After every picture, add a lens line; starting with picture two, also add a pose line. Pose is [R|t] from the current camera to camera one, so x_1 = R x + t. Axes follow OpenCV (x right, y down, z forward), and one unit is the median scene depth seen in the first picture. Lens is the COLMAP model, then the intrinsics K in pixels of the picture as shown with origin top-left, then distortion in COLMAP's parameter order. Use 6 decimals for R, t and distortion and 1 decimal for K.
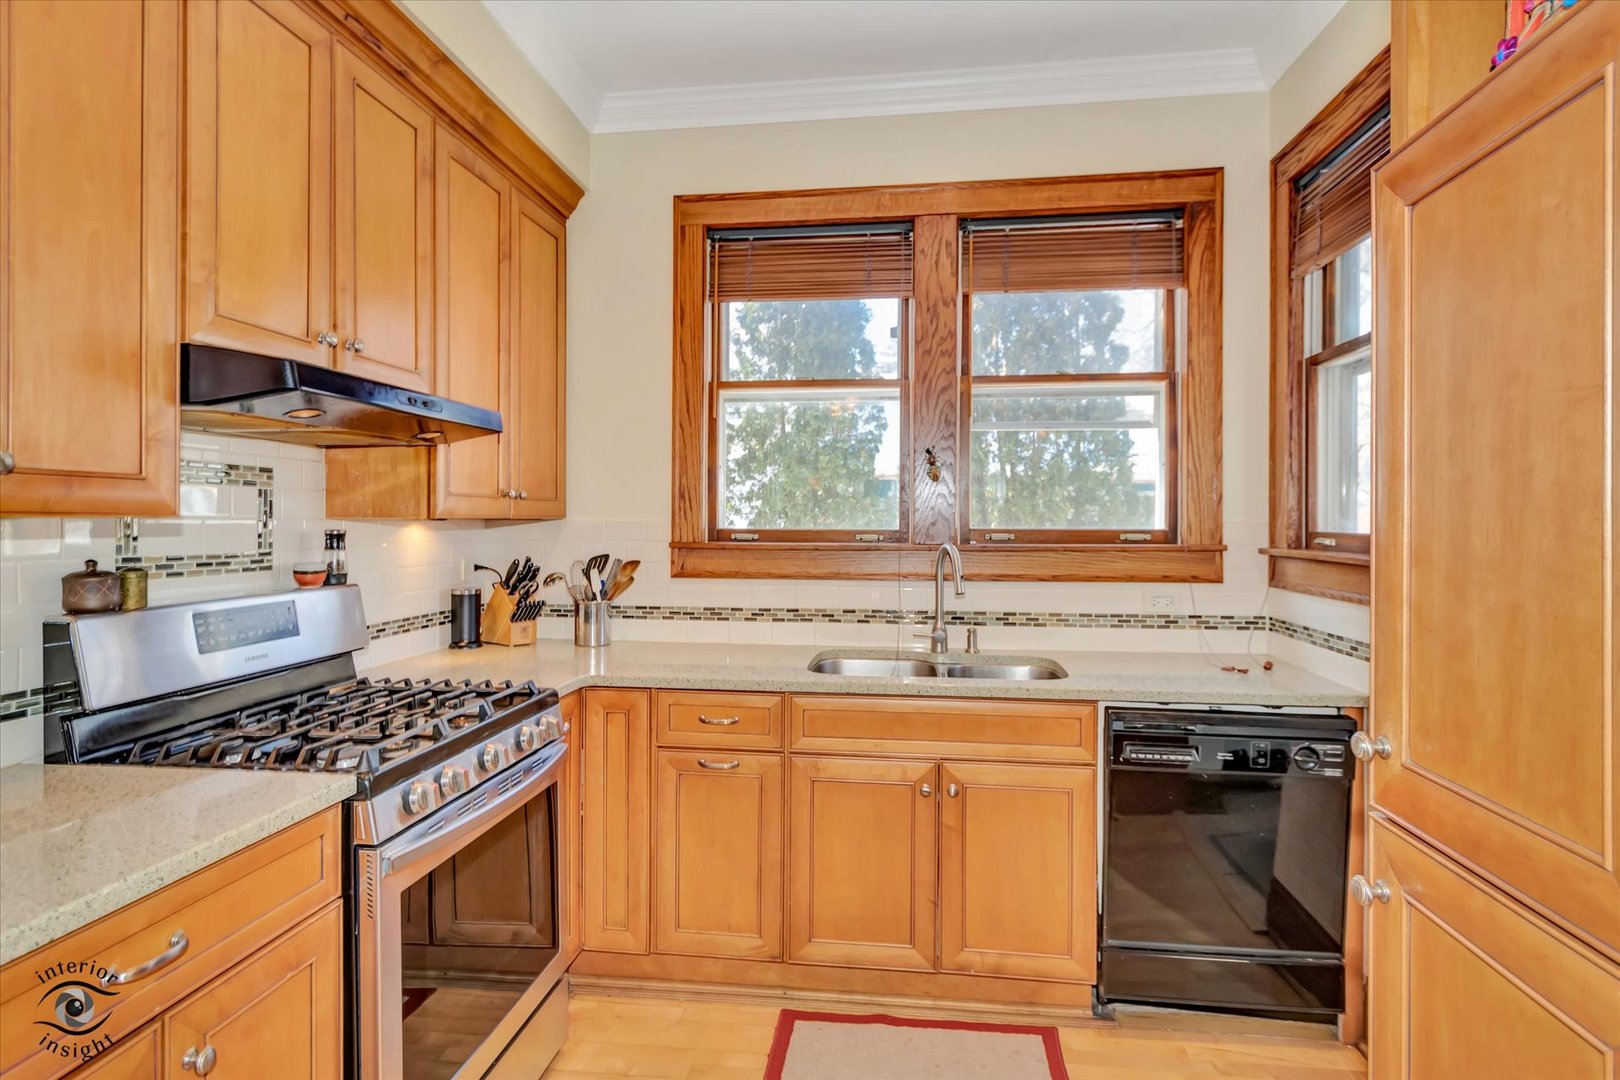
lens RADIAL K [[852.8, 0, 814.2], [0, 852.8, 490.0], [0, 0, 1]] dist [0.003049, -0.001749]
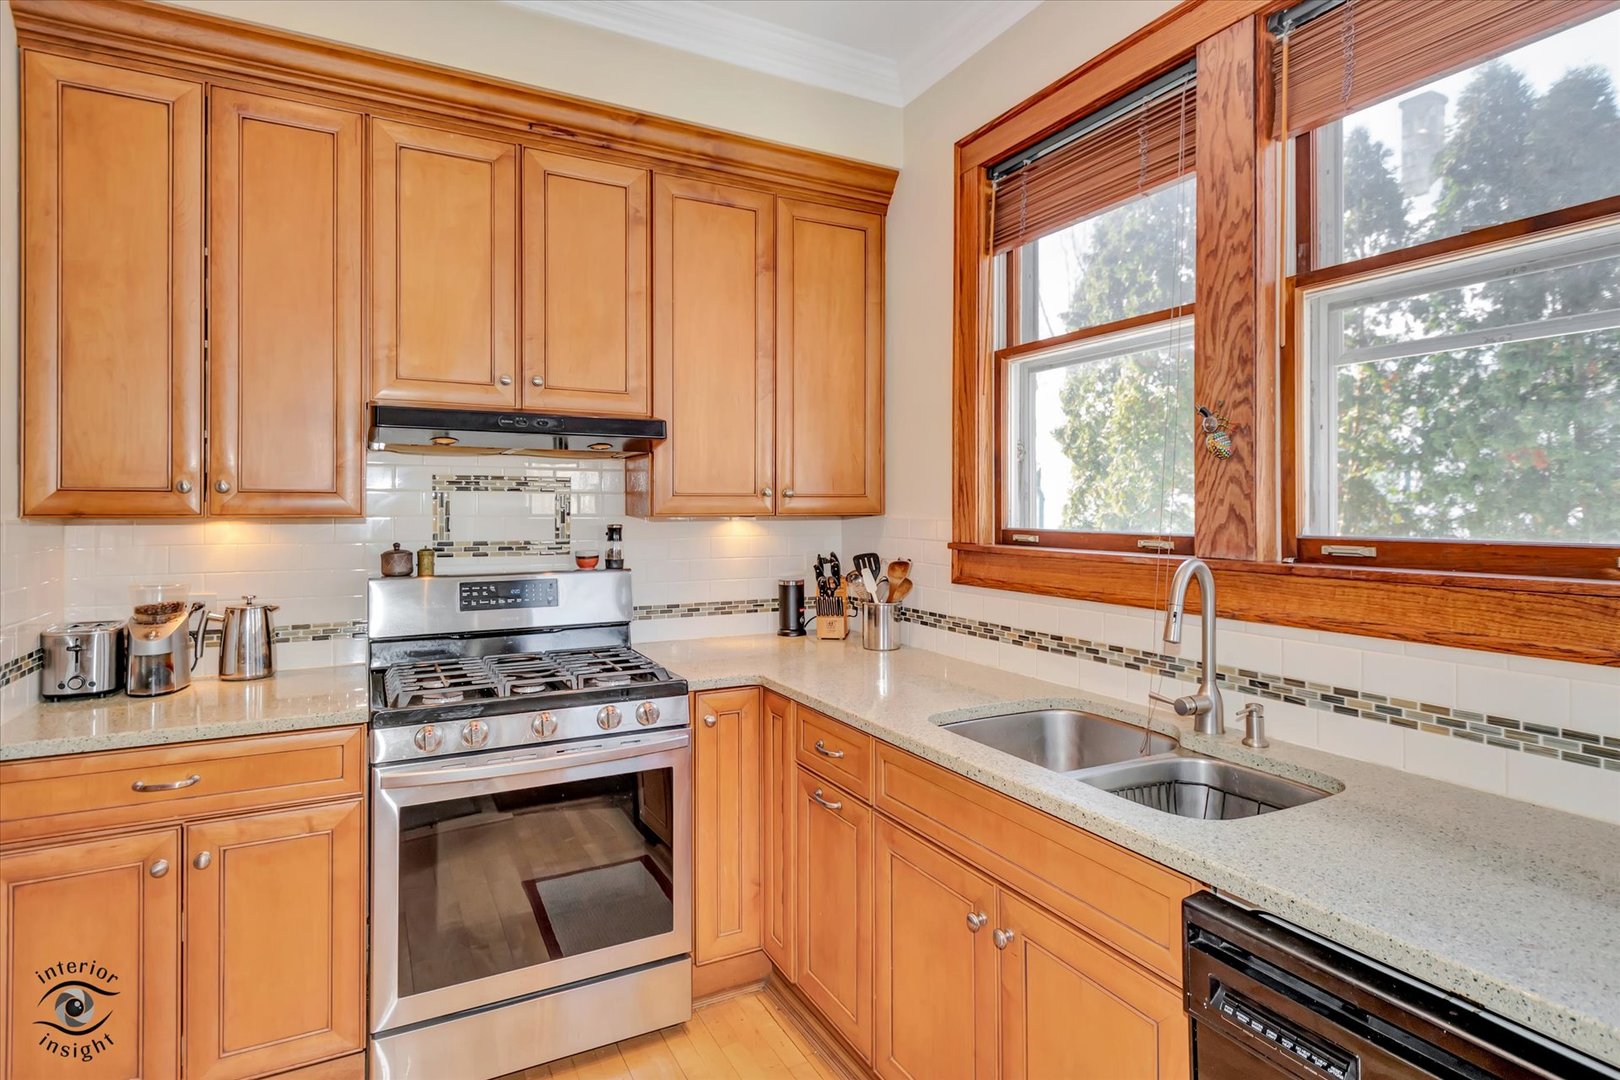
lens RADIAL K [[840.7, 0, 806.2], [0, 840.7, 500.2], [0, 0, 1]] dist [0.002939, 0.000005]
pose [[0.569485, -0.010787, -0.821931, 0.474960], [0.028682, 0.999566, 0.006754, 0.007365], [0.821501, -0.027421, 0.569547, 0.402959]]
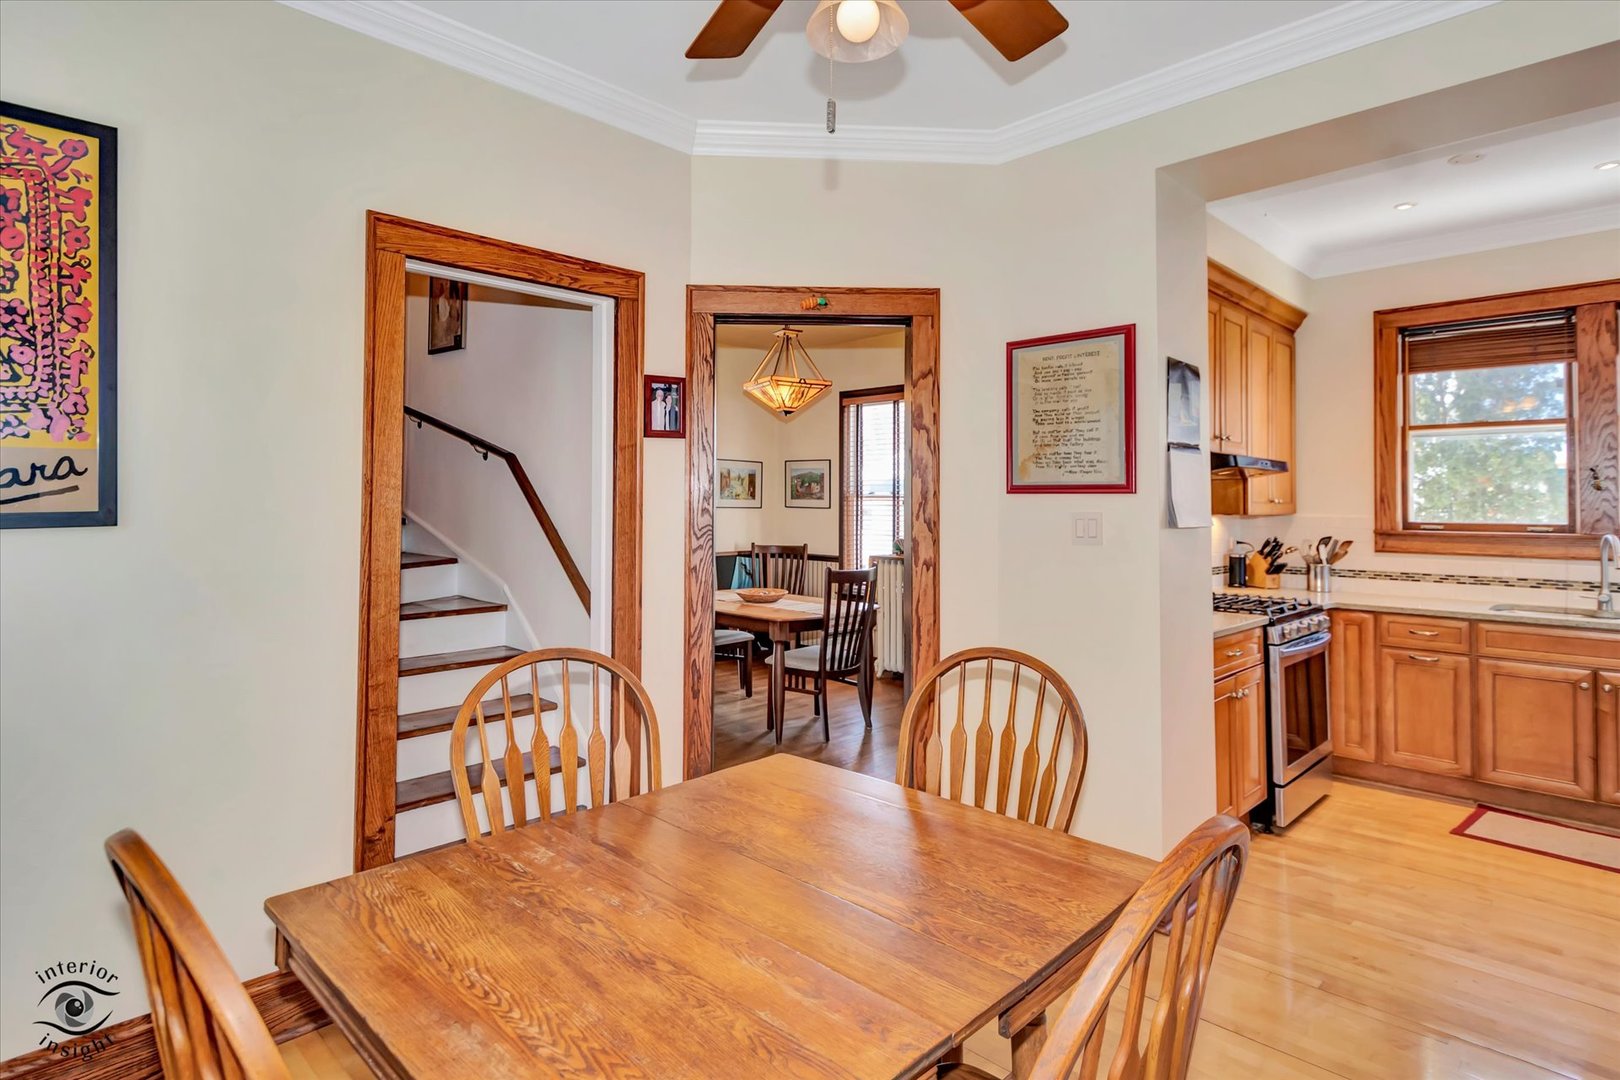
lens RADIAL K [[852.8, 0, 814.2], [0, 852.8, 490.0], [0, 0, 1]] dist [0.003049, -0.001749]
pose [[0.798777, -0.010837, -0.601529, -0.046106], [0.012224, 0.999924, -0.001783, -0.024124], [0.601503, -0.005929, 0.798849, -0.924158]]
